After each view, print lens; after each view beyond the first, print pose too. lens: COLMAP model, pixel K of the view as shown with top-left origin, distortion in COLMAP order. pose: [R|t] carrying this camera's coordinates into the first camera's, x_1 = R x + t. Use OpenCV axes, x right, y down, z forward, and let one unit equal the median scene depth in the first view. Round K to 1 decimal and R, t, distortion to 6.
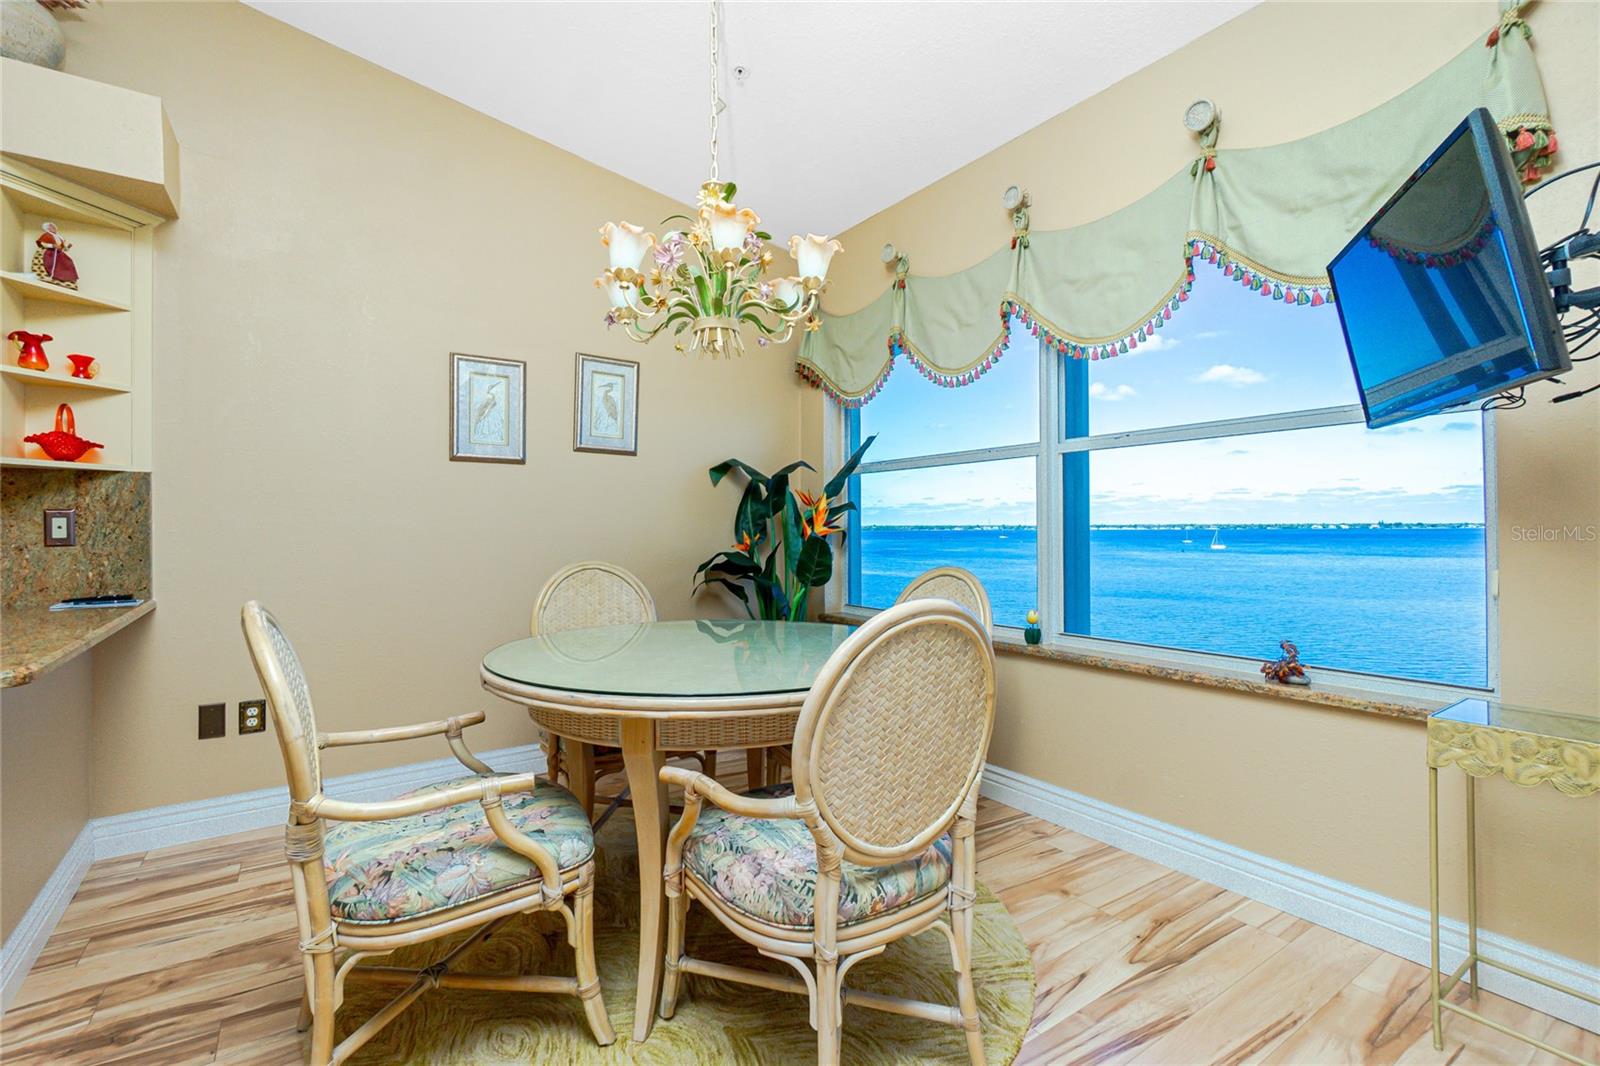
lens RADIAL K [[703.6, 0, 822.4], [0, 703.6, 521.4], [0, 0, 1]] dist [-0.000586, 0.000430]
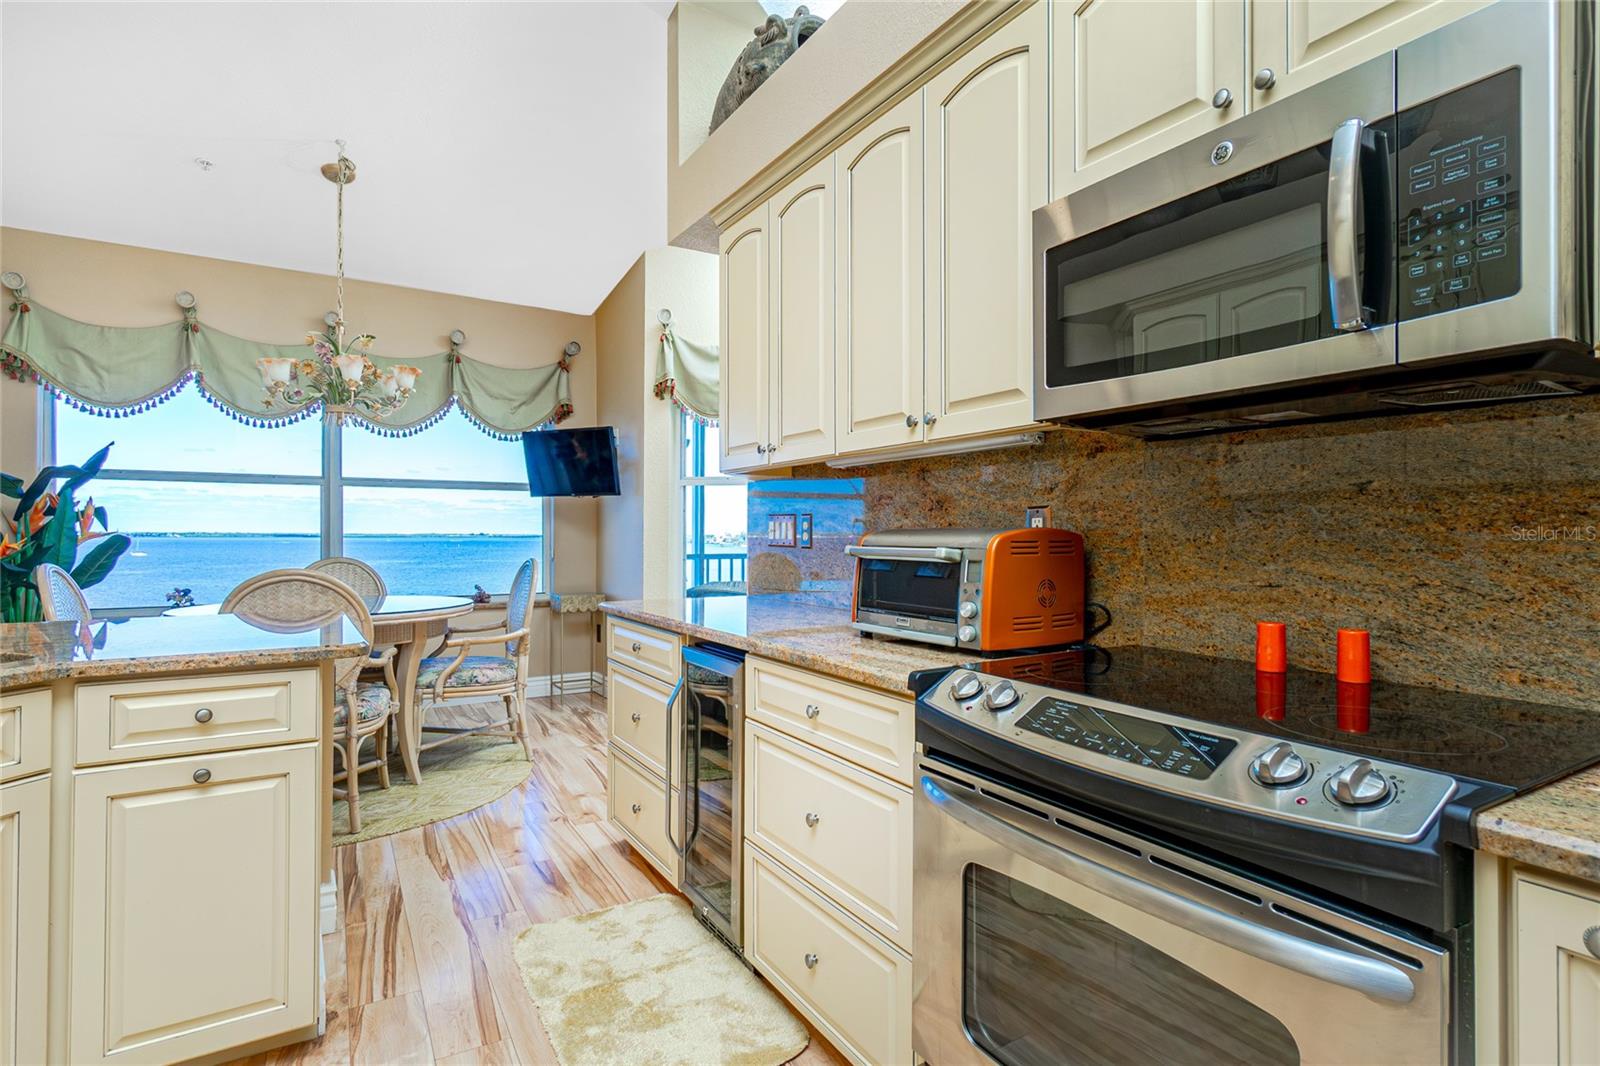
lens RADIAL K [[798.7, 0, 797.5], [0, 798.7, 534.6], [0, 0, 1]] dist [0.002230, 0.000307]
pose [[0.055534, 0.004275, 0.998448, -1.376406], [-0.007095, 0.999967, -0.003887, 0.011864], [-0.998432, -0.006868, 0.055562, -0.113254]]
